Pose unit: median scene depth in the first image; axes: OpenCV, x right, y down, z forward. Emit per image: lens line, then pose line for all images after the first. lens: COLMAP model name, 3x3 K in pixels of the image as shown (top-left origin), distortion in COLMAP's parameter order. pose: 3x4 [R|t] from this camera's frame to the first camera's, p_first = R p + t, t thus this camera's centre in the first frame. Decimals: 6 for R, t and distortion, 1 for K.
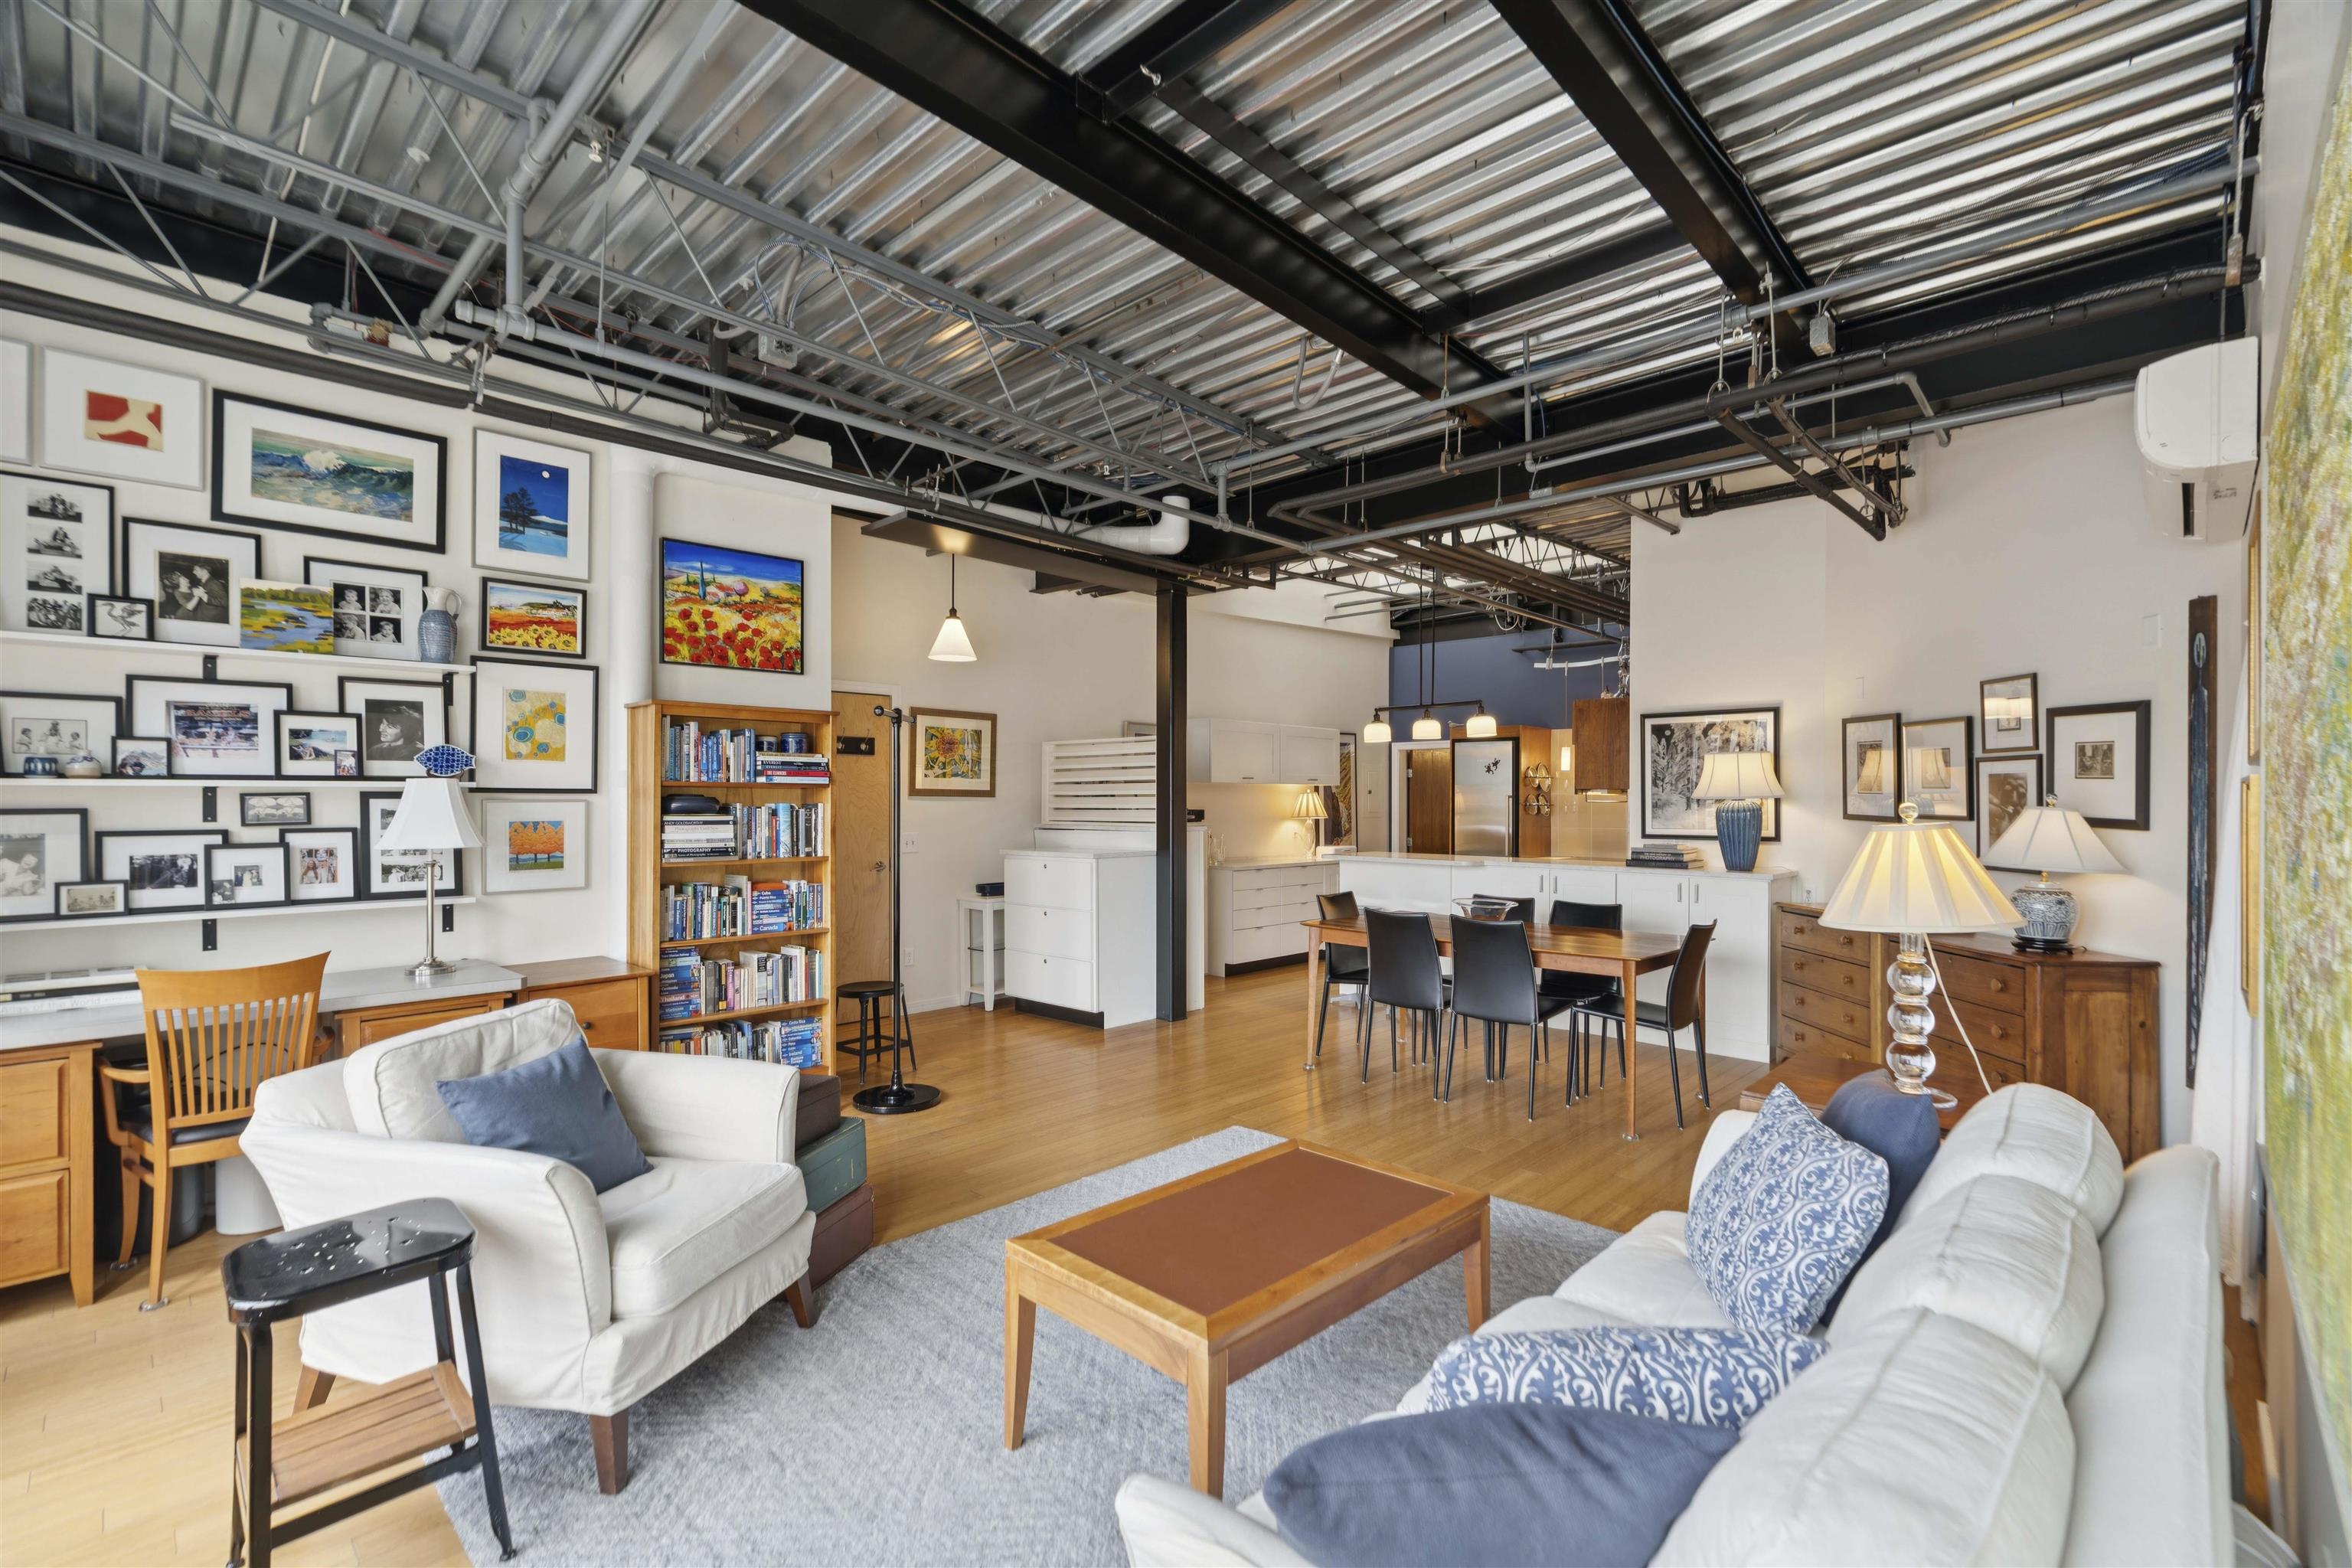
lens RADIAL K [[1031.3, 0, 1174.0], [0, 1031.3, 792.6], [0, 0, 1]] dist [-0.003315, 0.000042]
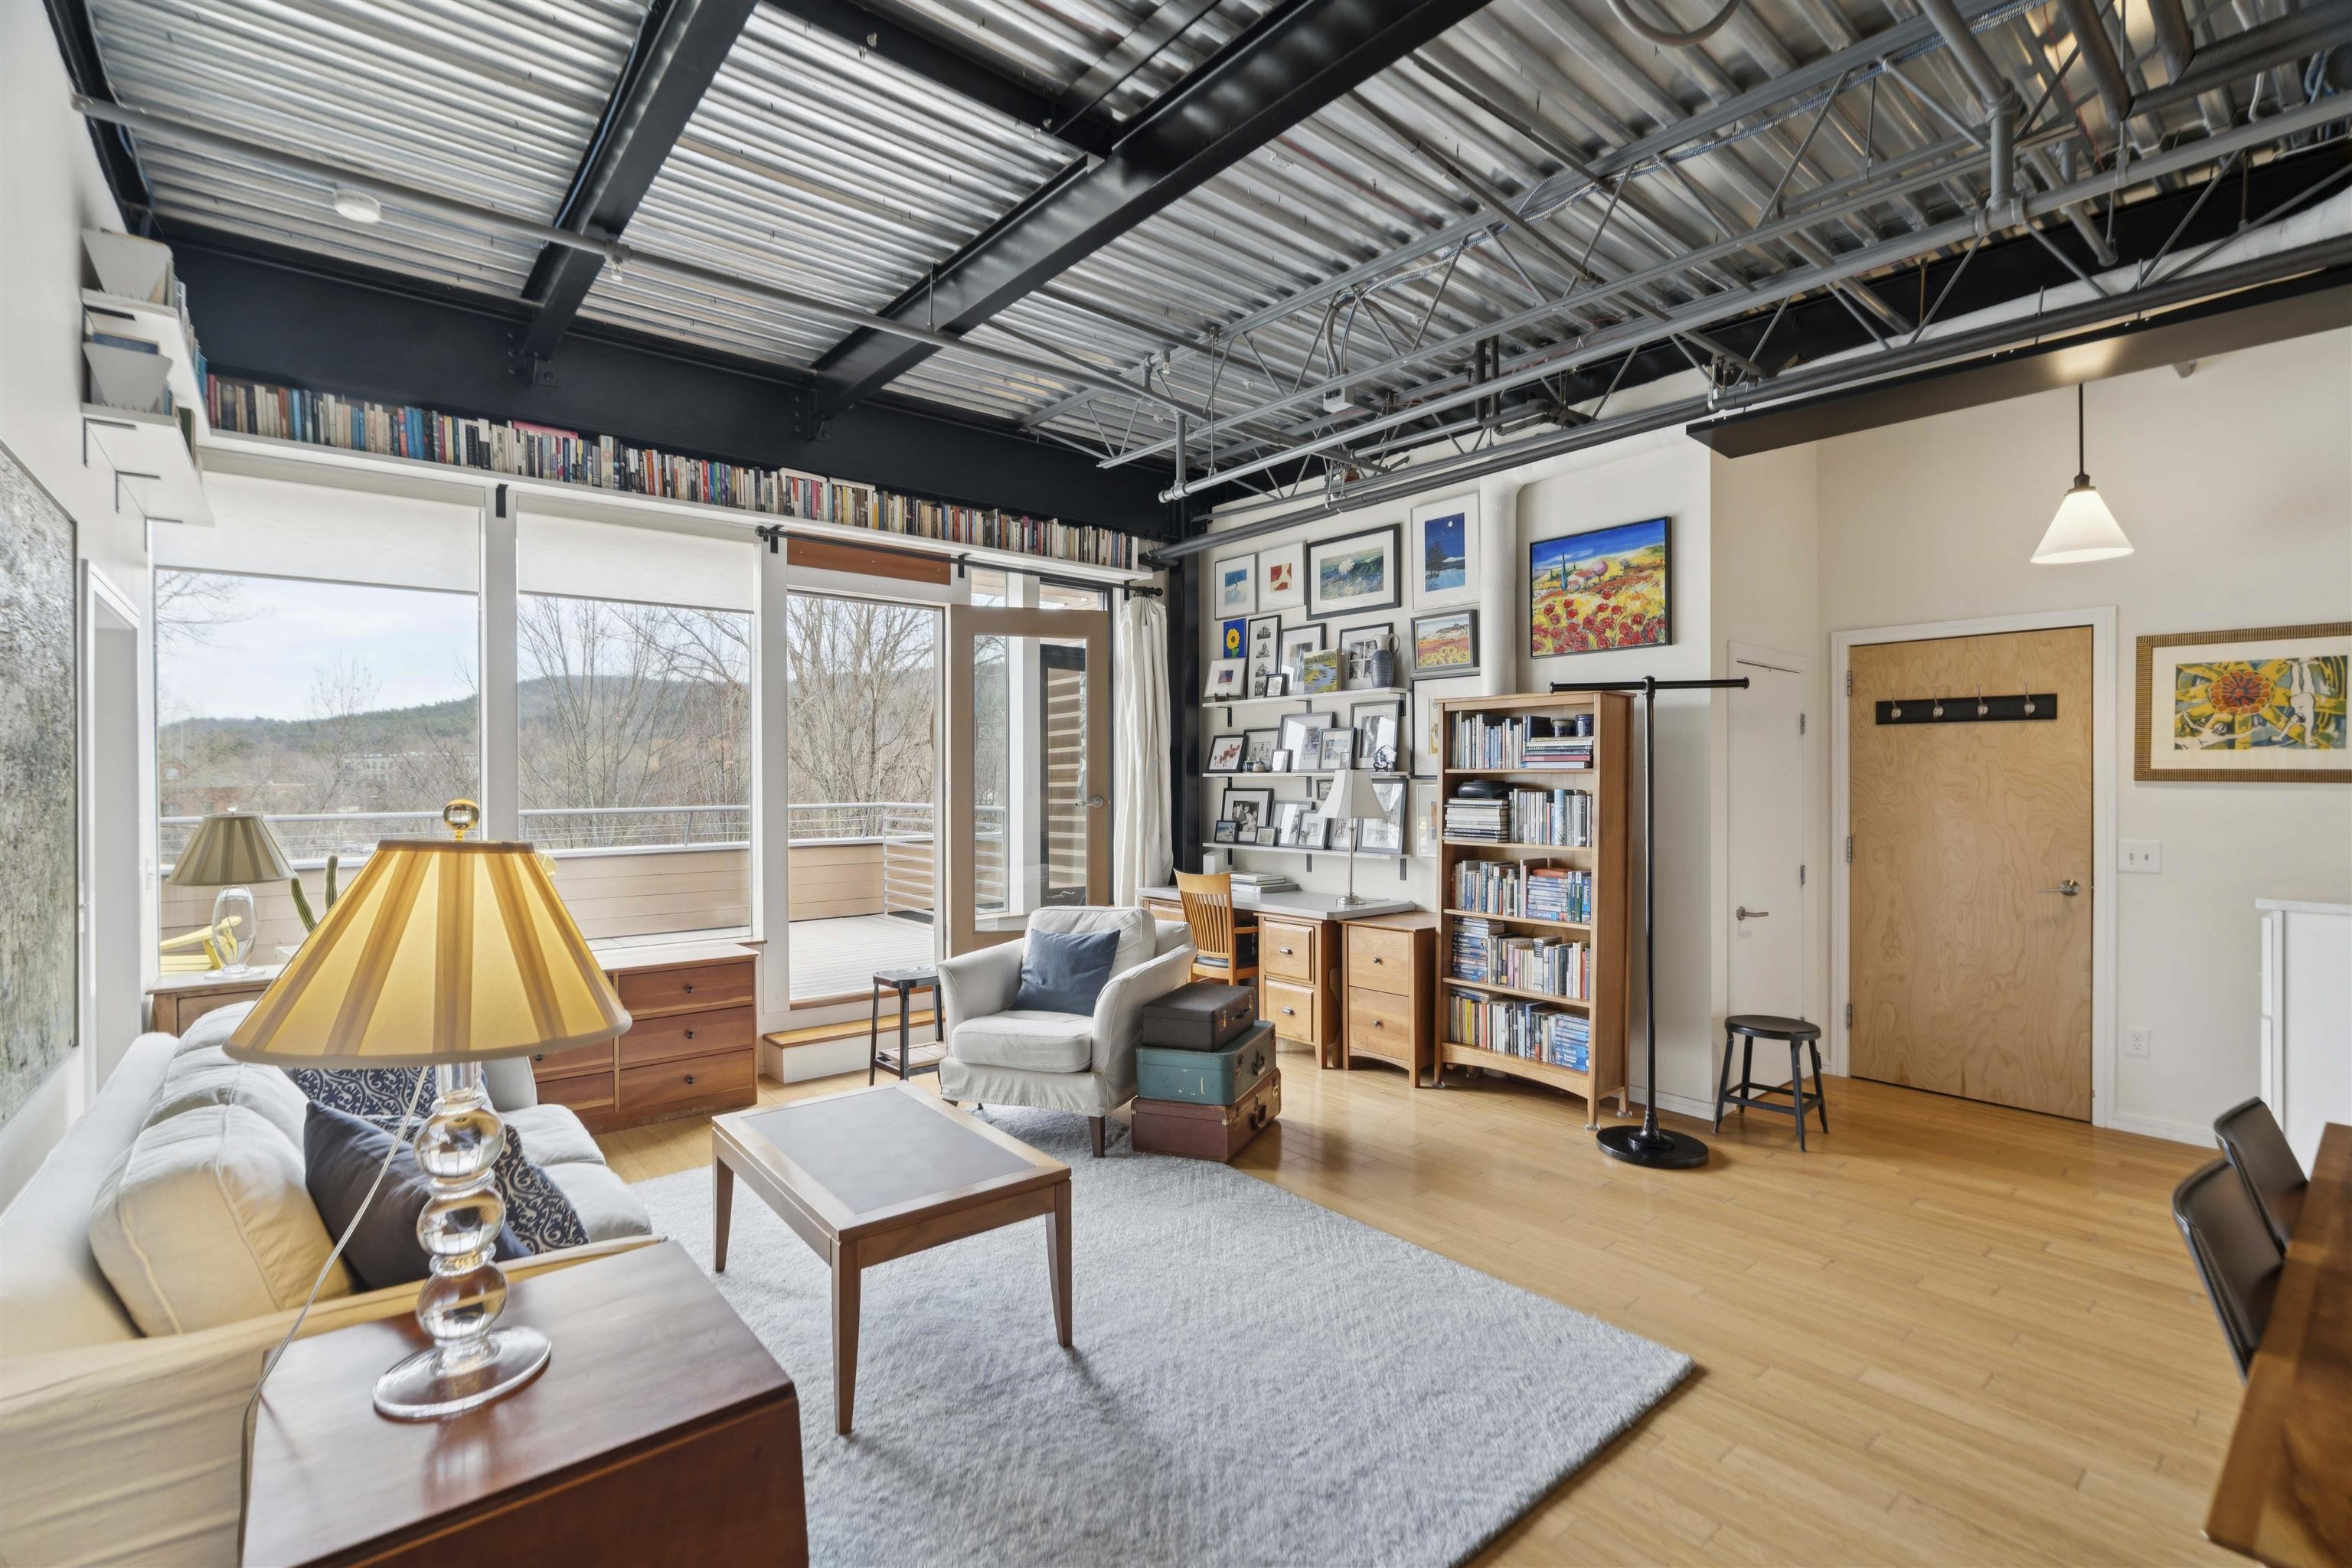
lens RADIAL K [[1062.8, 0, 1178.0], [0, 1062.8, 775.6], [0, 0, 1]] dist [-0.008146, 0.005228]
pose [[-0.106104, -0.004079, -0.994347, 0.654152], [0.005038, 0.999977, -0.004640, 0.000157], [0.994342, -0.005501, -0.106081, 0.750343]]
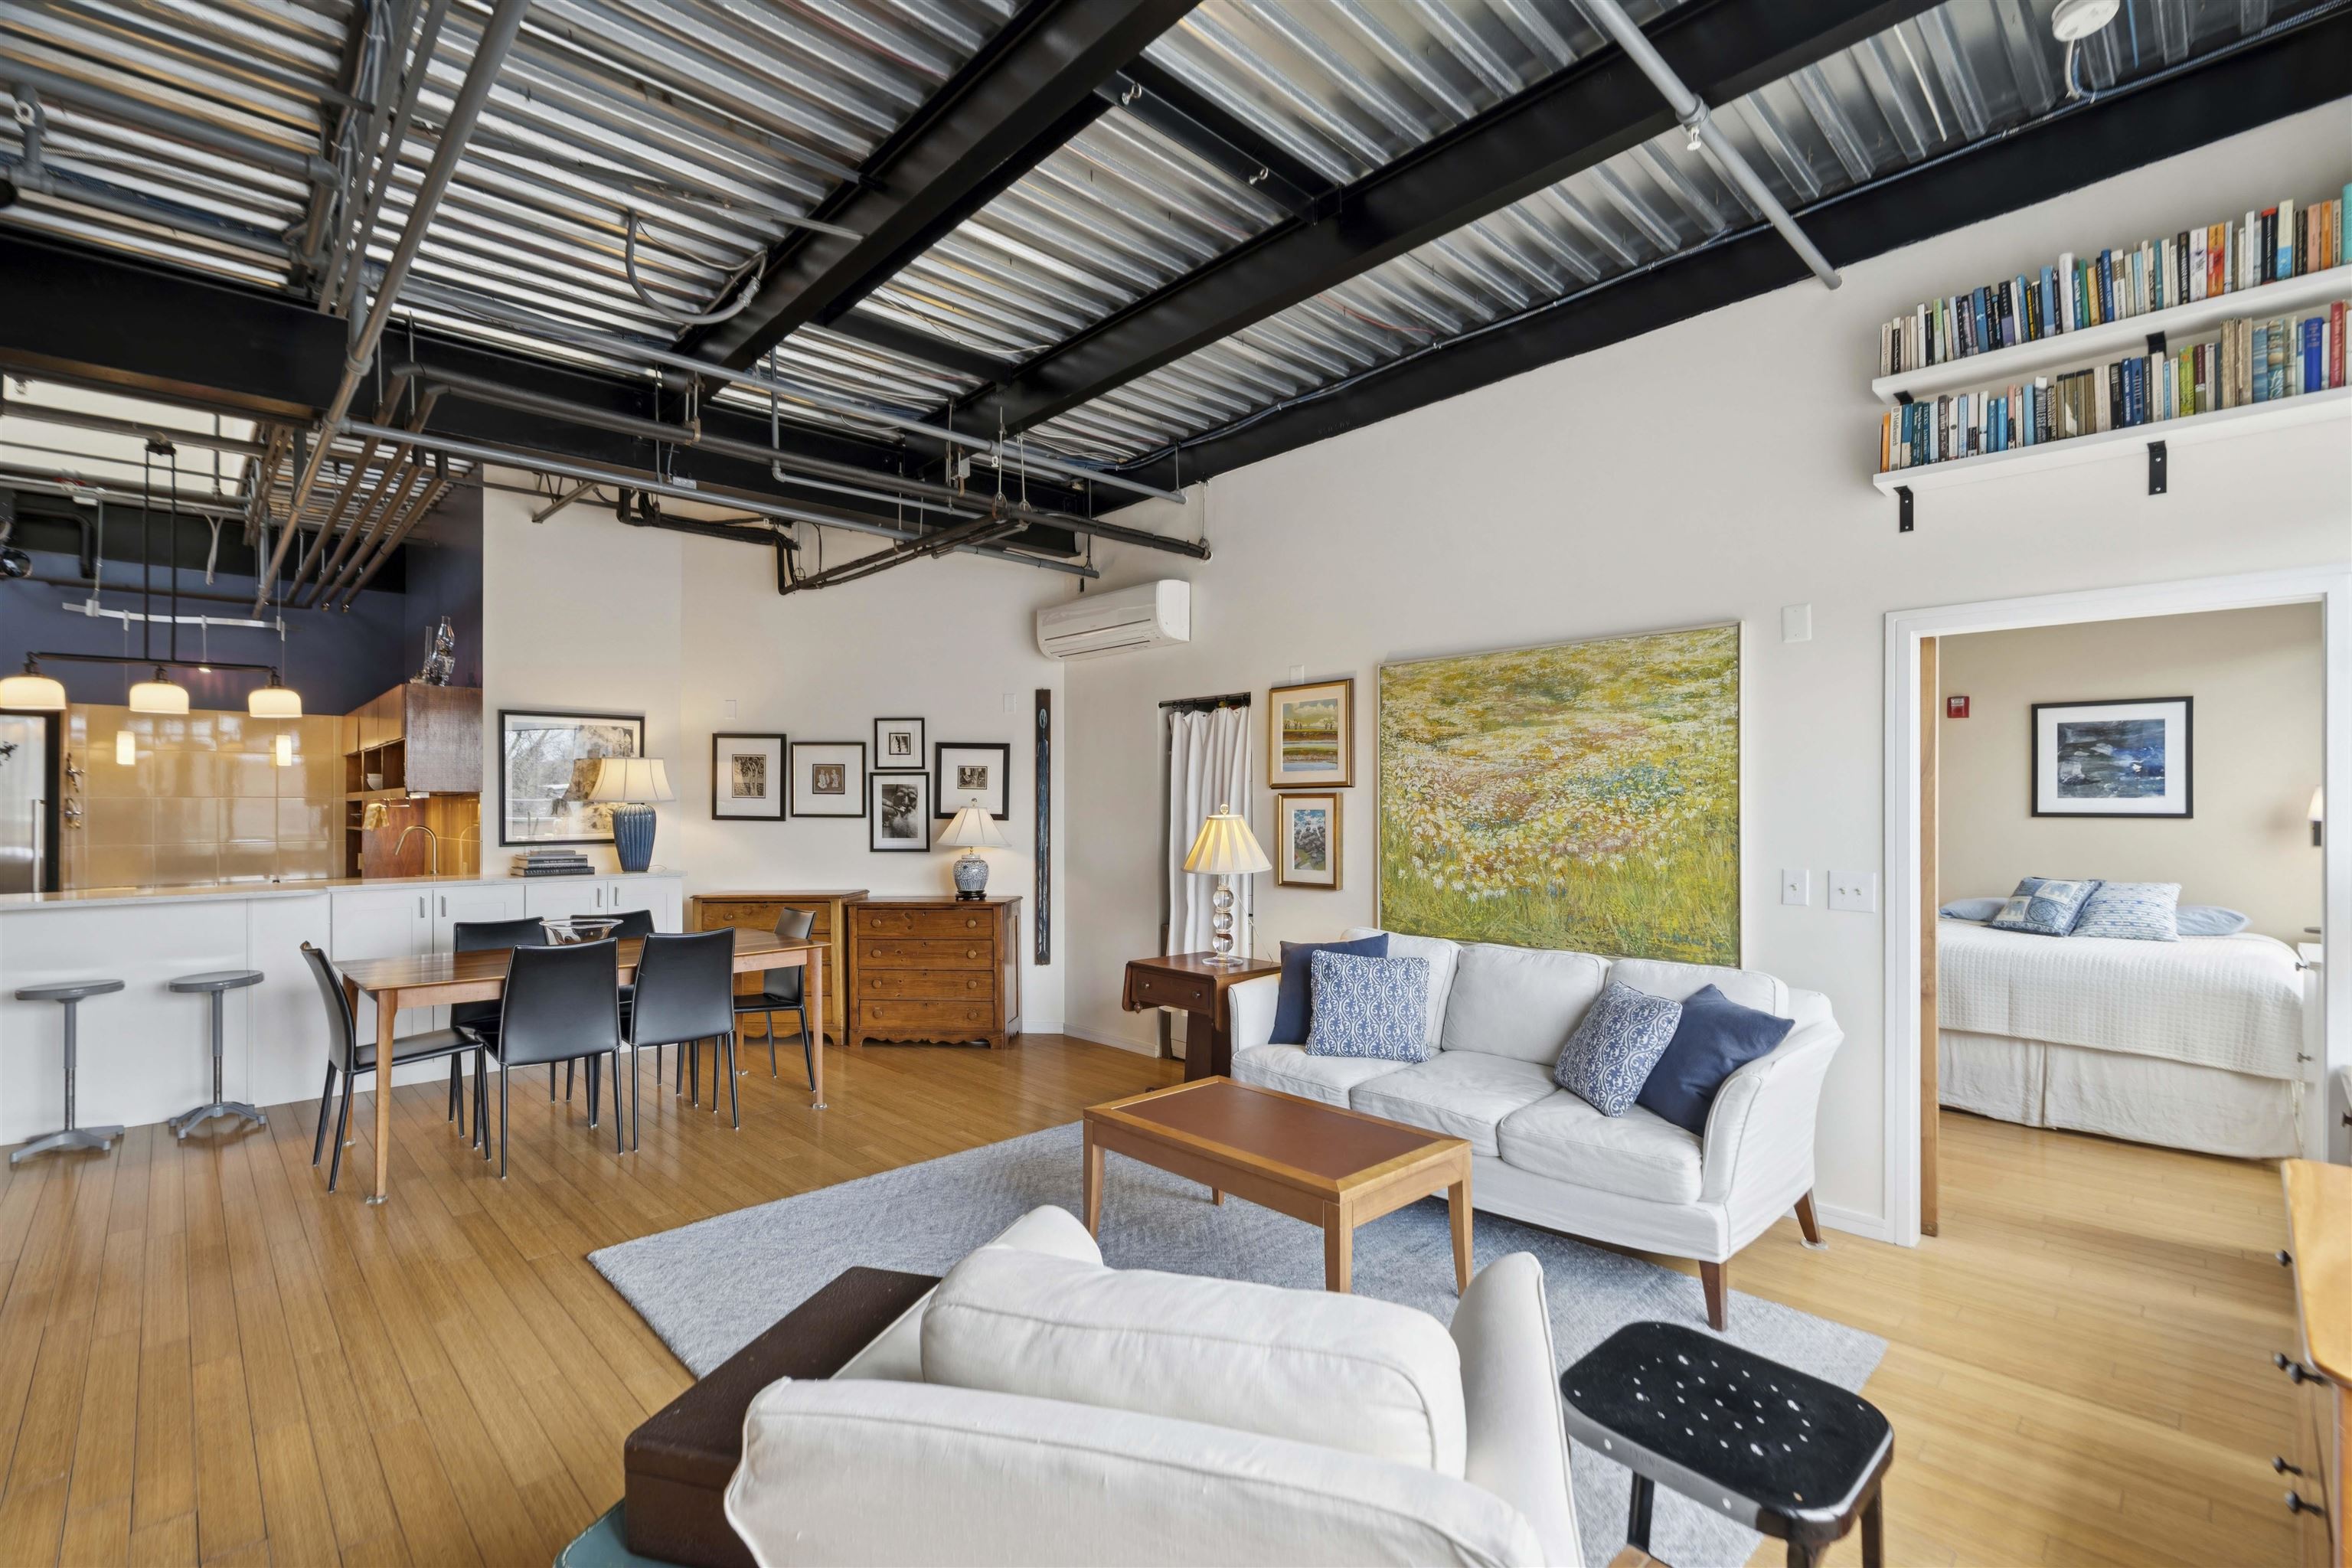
lens RADIAL K [[1056.0, 0, 1172.6], [0, 1056.0, 790.6], [0, 0, 1]] dist [-0.004902, 0.004595]
pose [[0.037118, 0.011752, 0.999242, -0.640026], [-0.002353, 0.999929, -0.011673, 0.006307], [-0.999308, -0.001918, 0.037143, 0.542256]]
